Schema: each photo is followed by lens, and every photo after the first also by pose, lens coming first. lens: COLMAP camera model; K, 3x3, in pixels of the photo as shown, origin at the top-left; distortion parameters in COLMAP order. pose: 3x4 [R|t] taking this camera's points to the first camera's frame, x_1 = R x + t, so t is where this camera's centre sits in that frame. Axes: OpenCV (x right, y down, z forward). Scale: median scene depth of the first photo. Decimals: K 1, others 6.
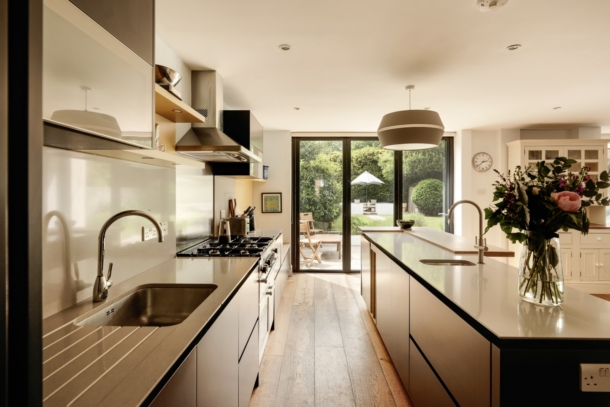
lens RADIAL K [[329.5, 0, 306.8], [0, 329.5, 193.7], [0, 0, 1]] dist [0.002827, 0.001007]
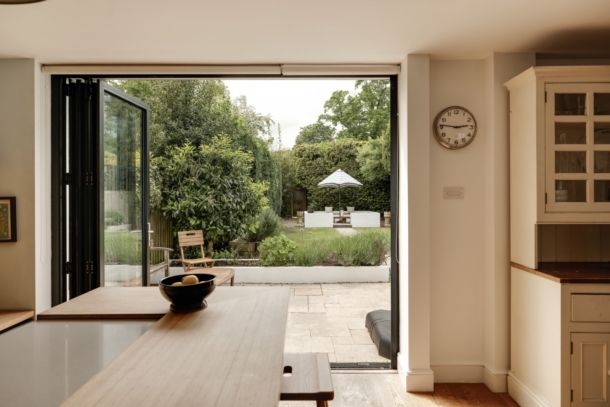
lens RADIAL K [[391.0, 0, 296.7], [0, 391.0, 198.1], [0, 0, 1]] dist [-0.000648, -0.001155]
pose [[0.999943, -0.005844, 0.008927, 0.178605], [0.005878, 0.999976, -0.003733, 0.001214], [-0.008904, 0.003785, 0.999953, 0.267000]]
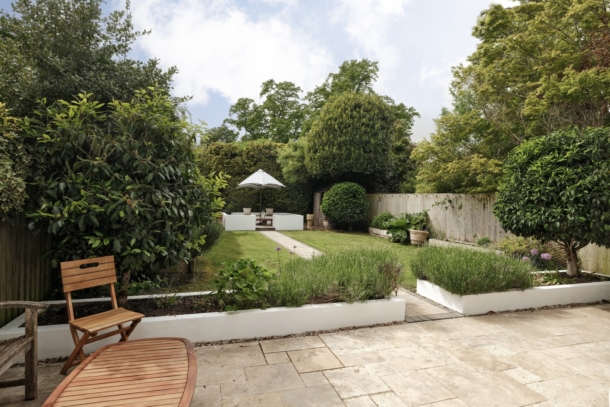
lens RADIAL K [[345.0, 0, 307.3], [0, 345.0, 201.8], [0, 0, 1]] dist [0.000850, 0.000145]
pose [[0.946907, 0.016470, 0.321085, 0.084415], [-0.018338, 0.999828, 0.002796, -0.002032], [-0.320984, -0.008536, 0.947046, 0.593114]]
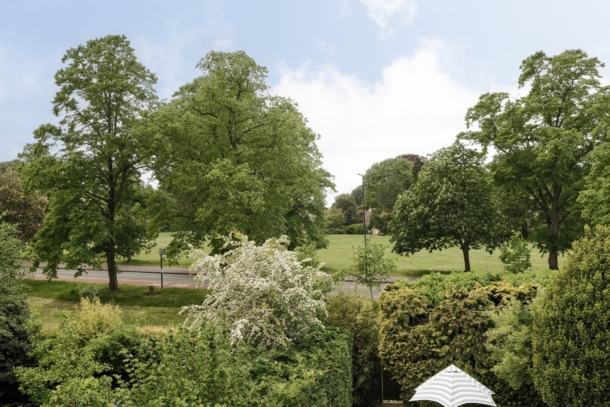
lens RADIAL K [[590.5, 0, 327.4], [0, 590.5, 230.4], [0, 0, 1]] dist [0.000150, 0.000000]
pose [[0.982945, -0.022871, -0.182473, 0.392298], [0.028178, 0.999250, 0.026544, -0.609791], [0.181729, -0.031233, 0.982853, 0.628327]]
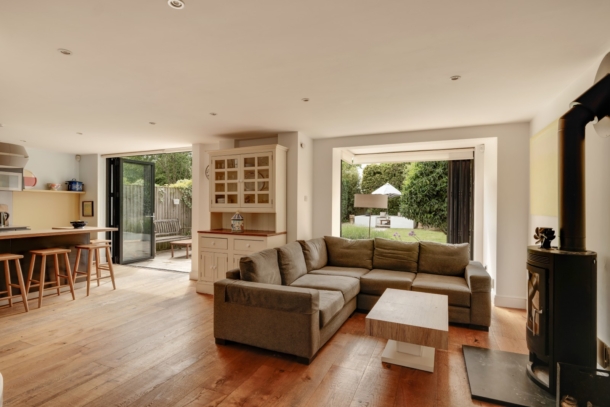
lens RADIAL K [[319.5, 0, 298.4], [0, 319.5, 201.7], [0, 0, 1]] dist [-0.017485, 0.000254]
pose [[0.927846, -0.003900, -0.372944, 0.678763], [-0.002797, 0.999844, -0.017414, 0.010286], [0.372954, 0.017201, 0.927690, 0.073920]]
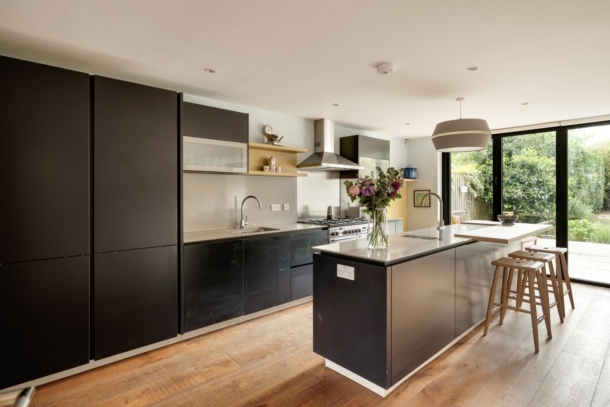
lens RADIAL K [[319.5, 0, 297.1], [0, 319.5, 196.2], [0, 0, 1]] dist [-0.017485, 0.000254]
pose [[0.678665, 0.002985, -0.734442, 0.254830], [0.001497, 0.999984, 0.005447, 0.006513], [0.734447, -0.004796, 0.678649, -0.071872]]
